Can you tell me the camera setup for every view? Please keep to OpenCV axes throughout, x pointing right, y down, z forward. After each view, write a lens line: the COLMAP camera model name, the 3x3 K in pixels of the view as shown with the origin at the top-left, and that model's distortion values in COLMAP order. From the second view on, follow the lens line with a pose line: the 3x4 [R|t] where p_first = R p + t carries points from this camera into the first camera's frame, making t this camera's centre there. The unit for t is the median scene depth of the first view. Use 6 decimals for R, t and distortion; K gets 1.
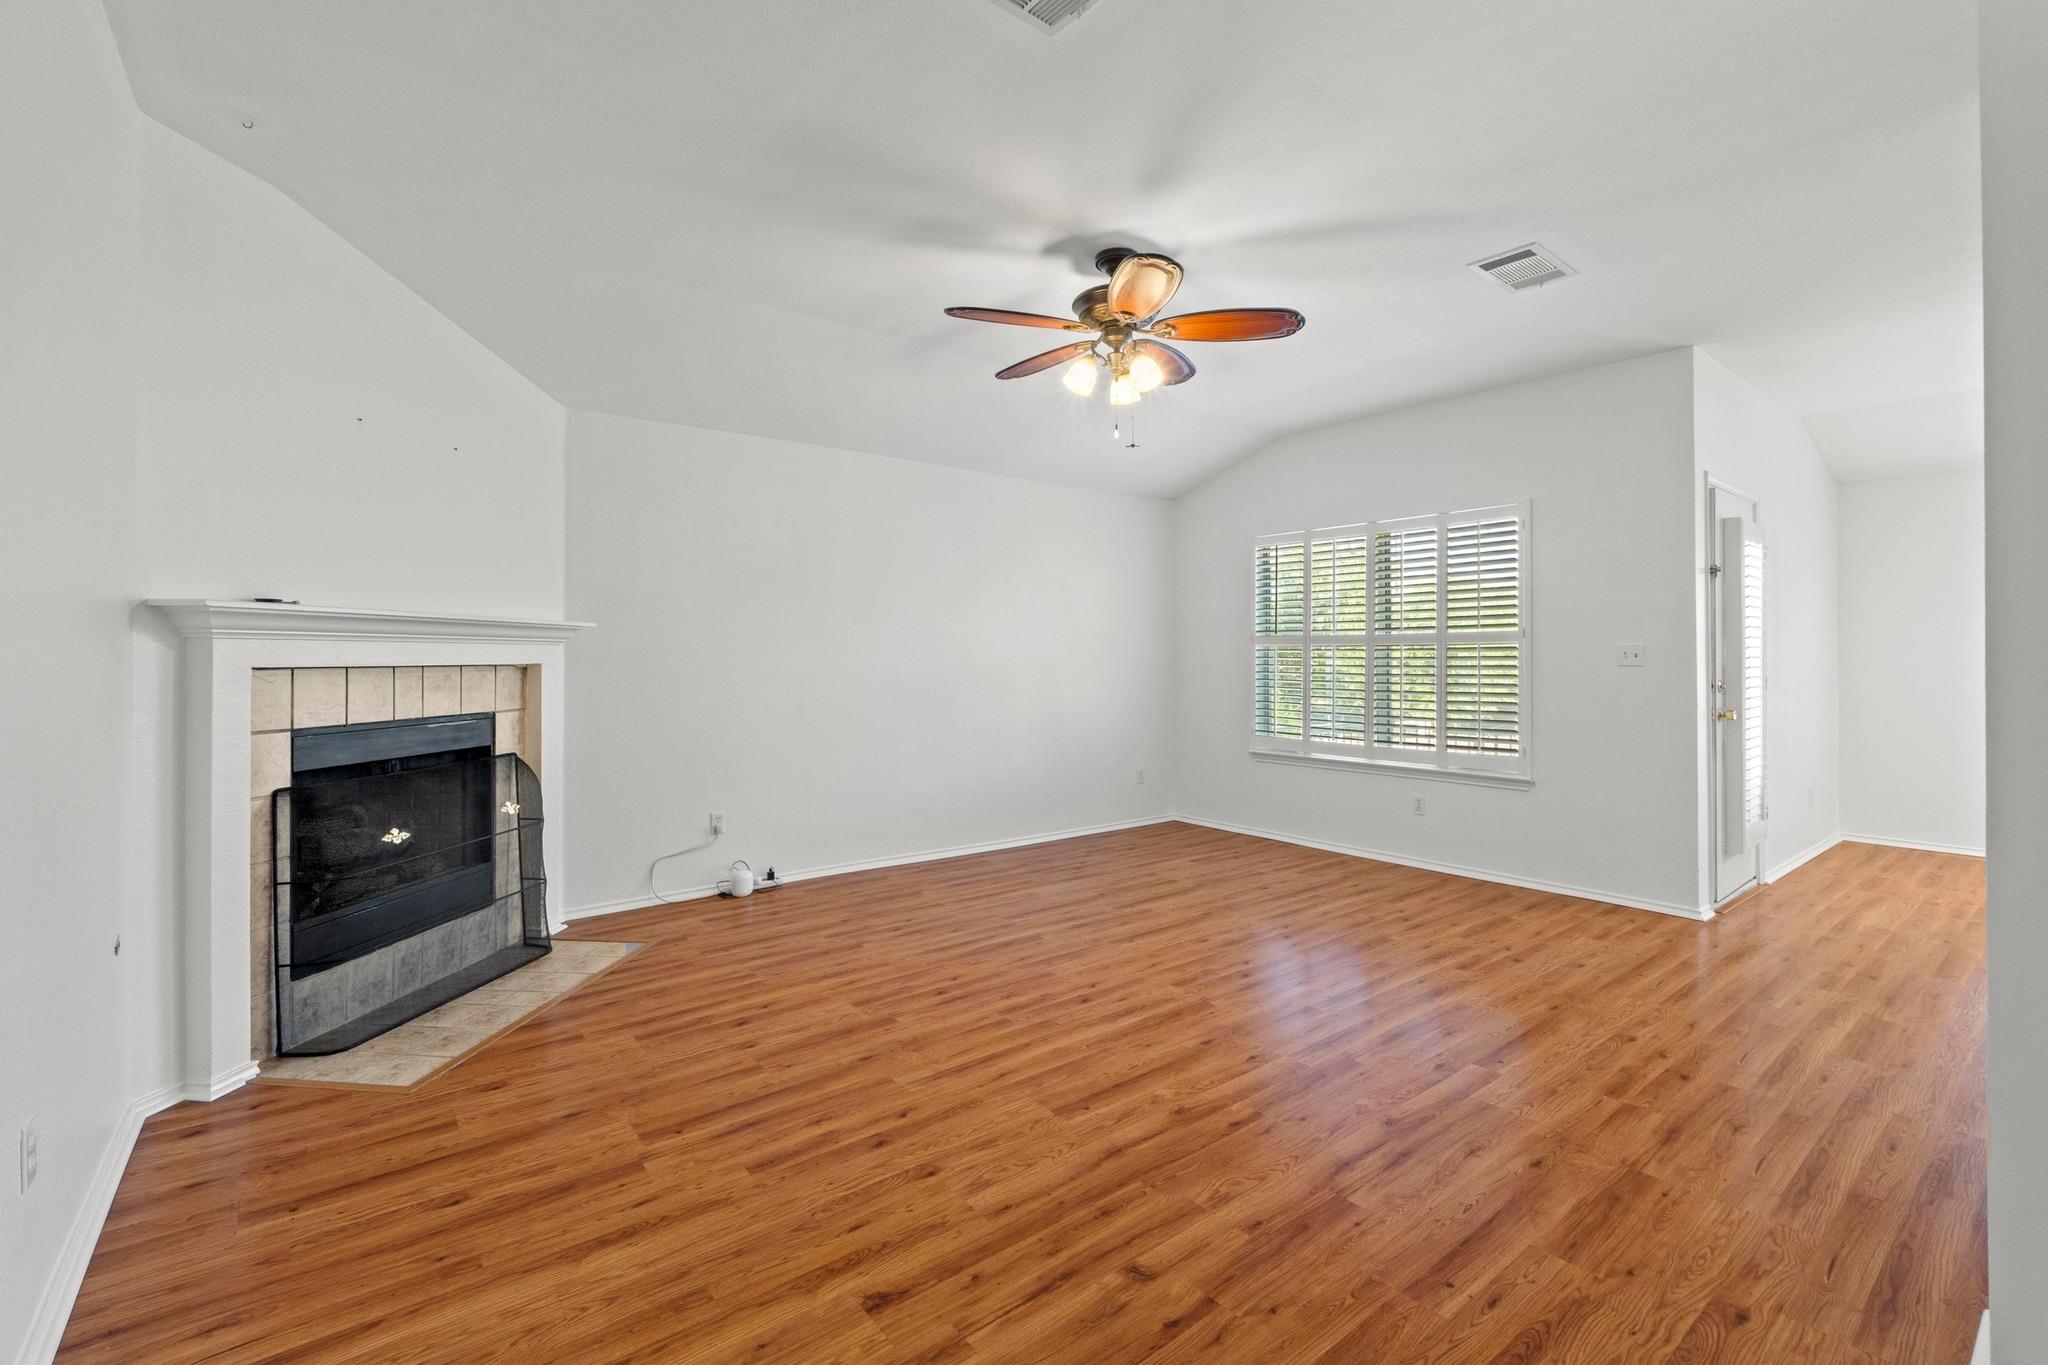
lens RADIAL K [[891.2, 0, 1021.6], [0, 891.2, 652.0], [0, 0, 1]] dist [-0.003279, -0.000396]
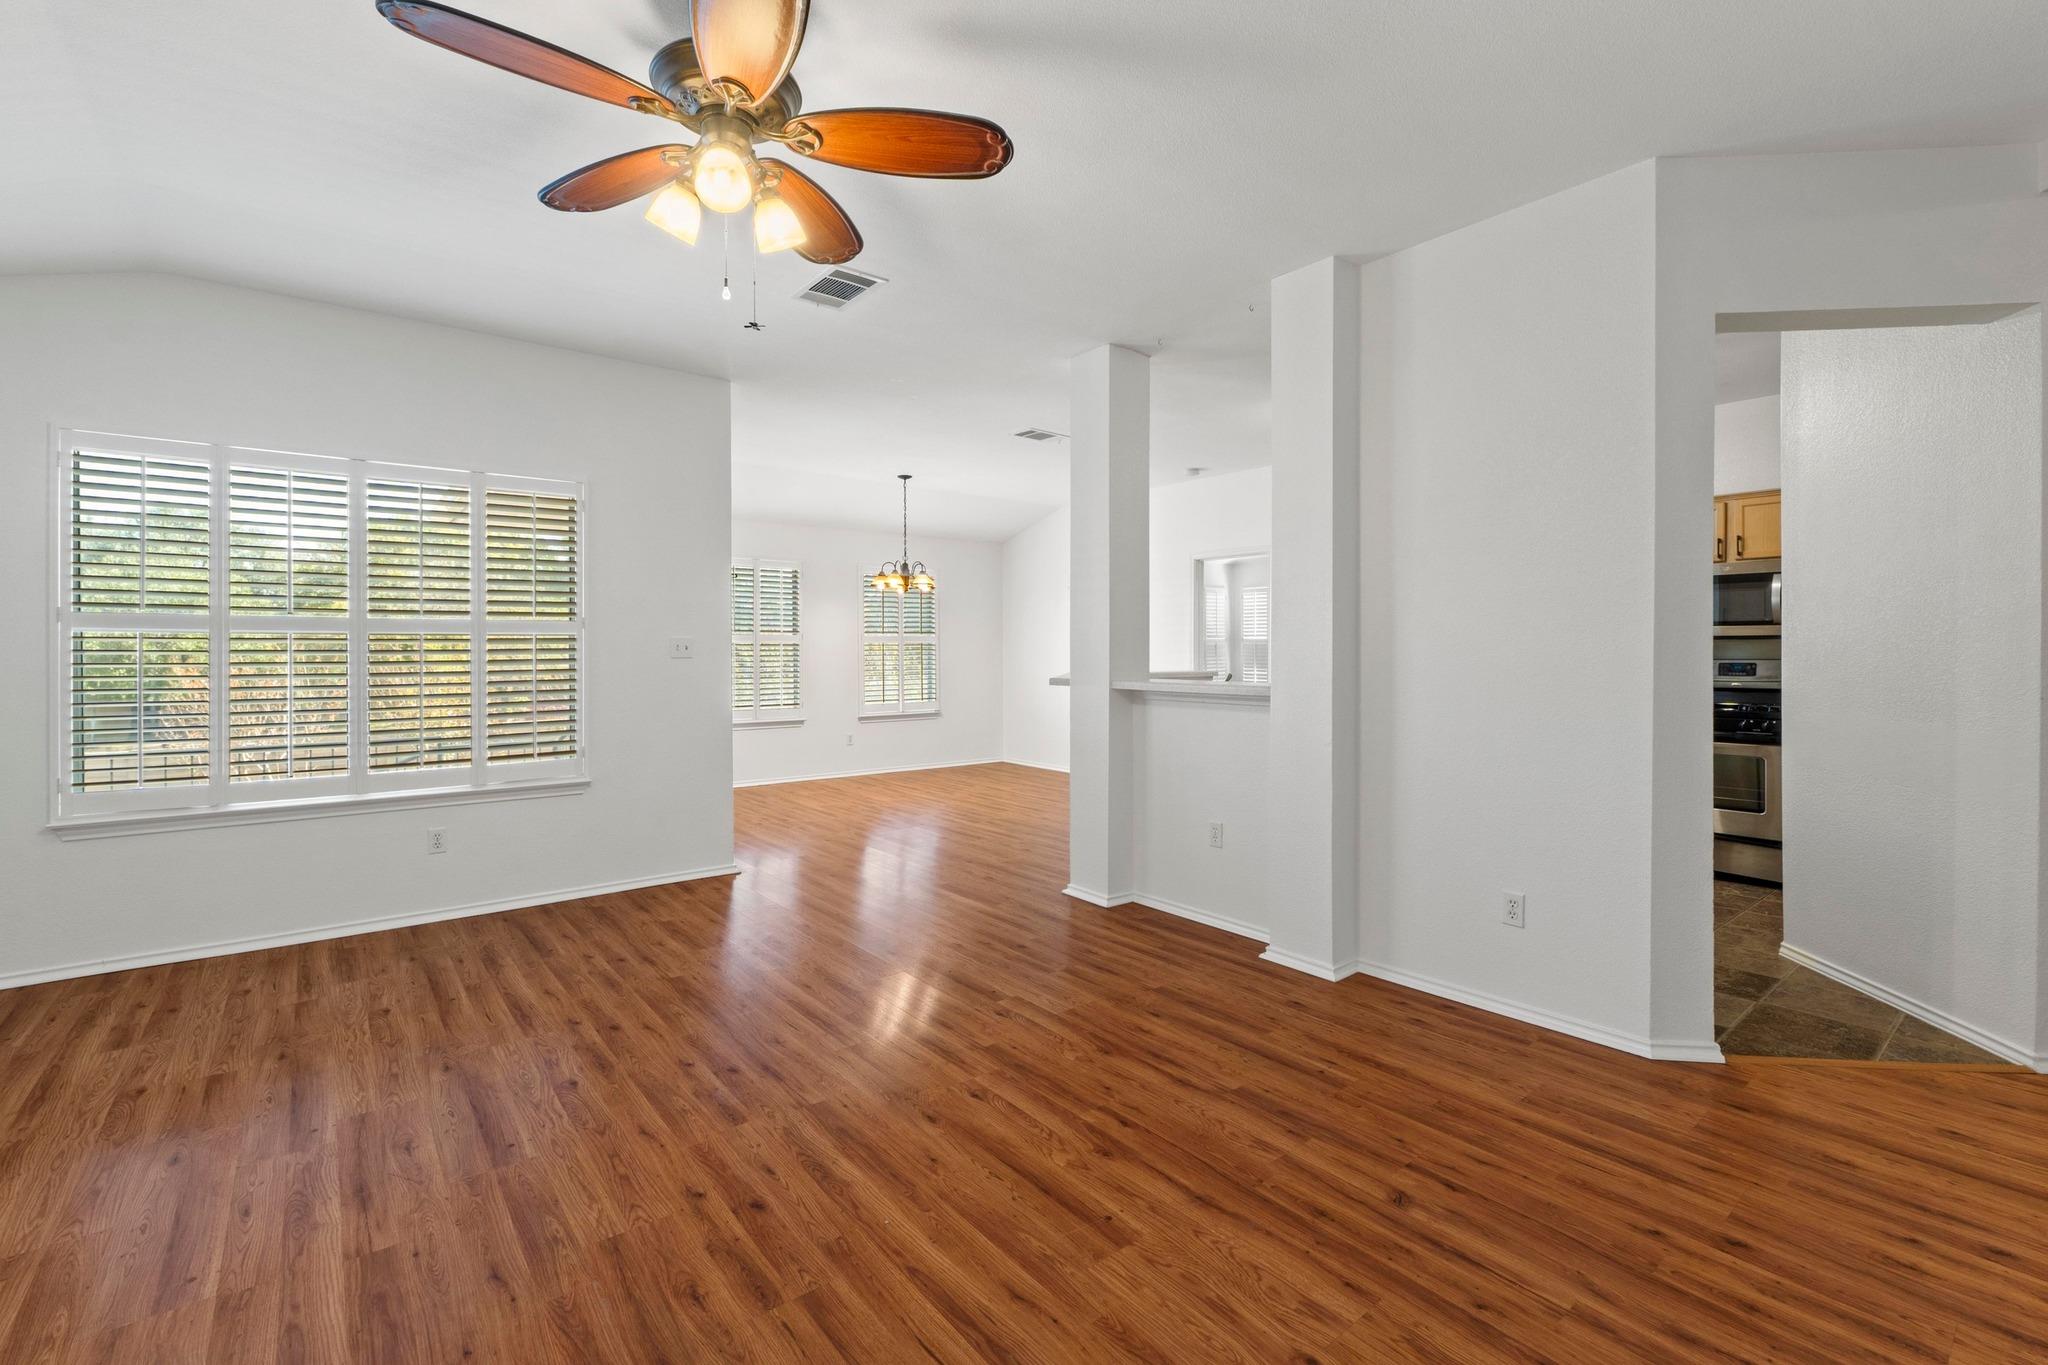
lens RADIAL K [[891.2, 0, 1021.6], [0, 891.2, 652.0], [0, 0, 1]] dist [-0.003279, -0.000396]
pose [[-0.005323, -0.002087, 0.999984, -0.581484], [-0.004701, 0.999987, 0.002062, 0.007188], [-0.999975, -0.004690, -0.005332, 0.880575]]
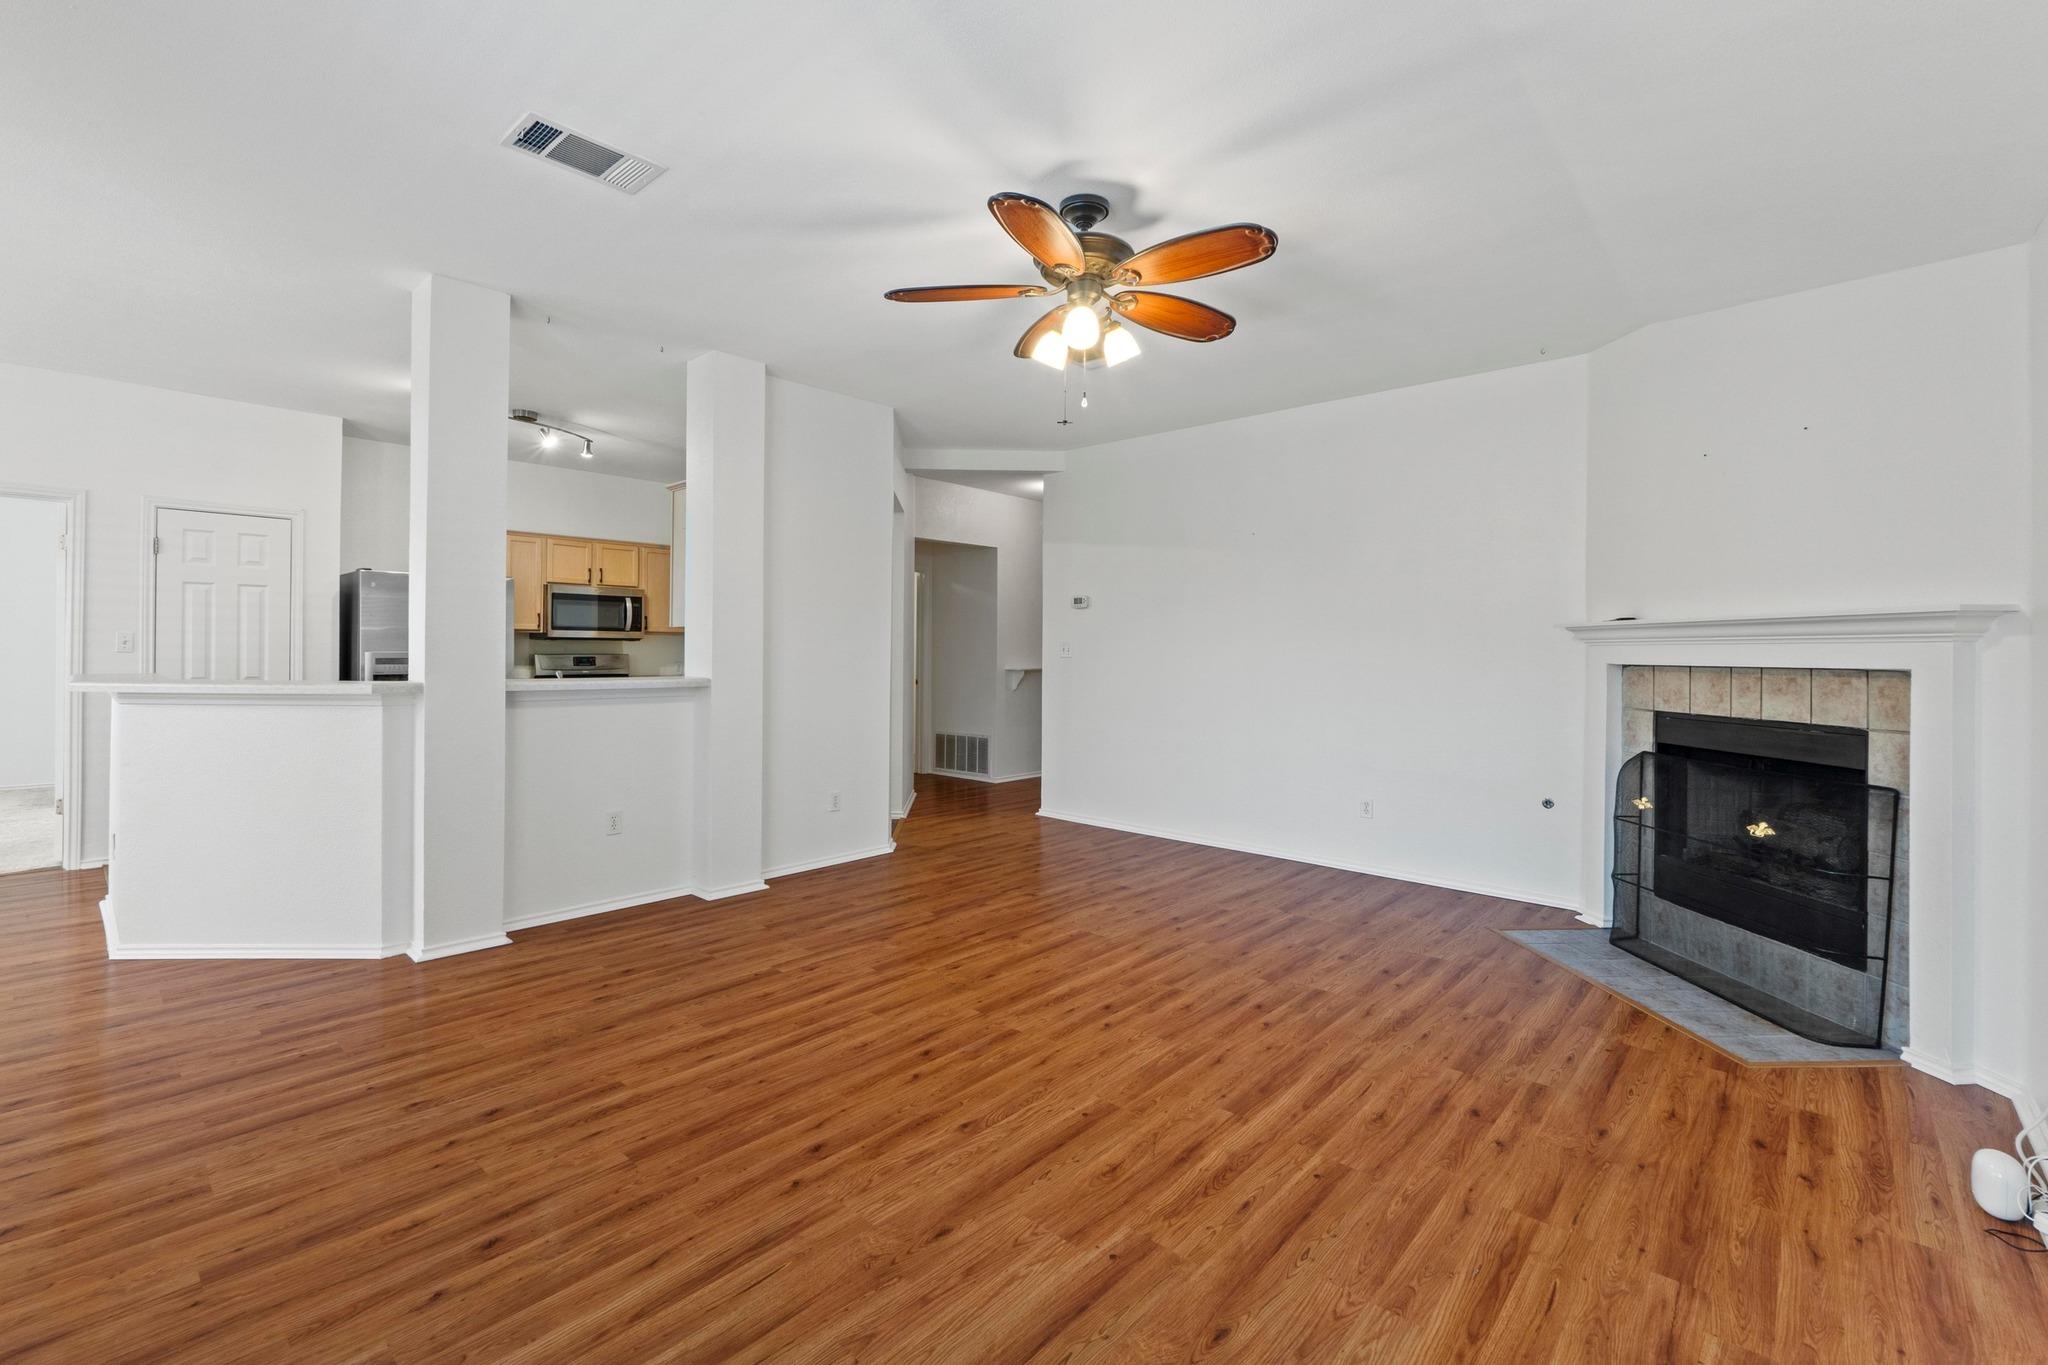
lens RADIAL K [[891.2, 0, 1021.6], [0, 891.2, 652.0], [0, 0, 1]] dist [-0.003279, -0.000396]
pose [[-0.985385, -0.011228, -0.169973, 0.354661], [-0.010318, 0.999927, -0.006235, 0.014287], [0.170031, -0.004390, -0.985429, 2.073545]]
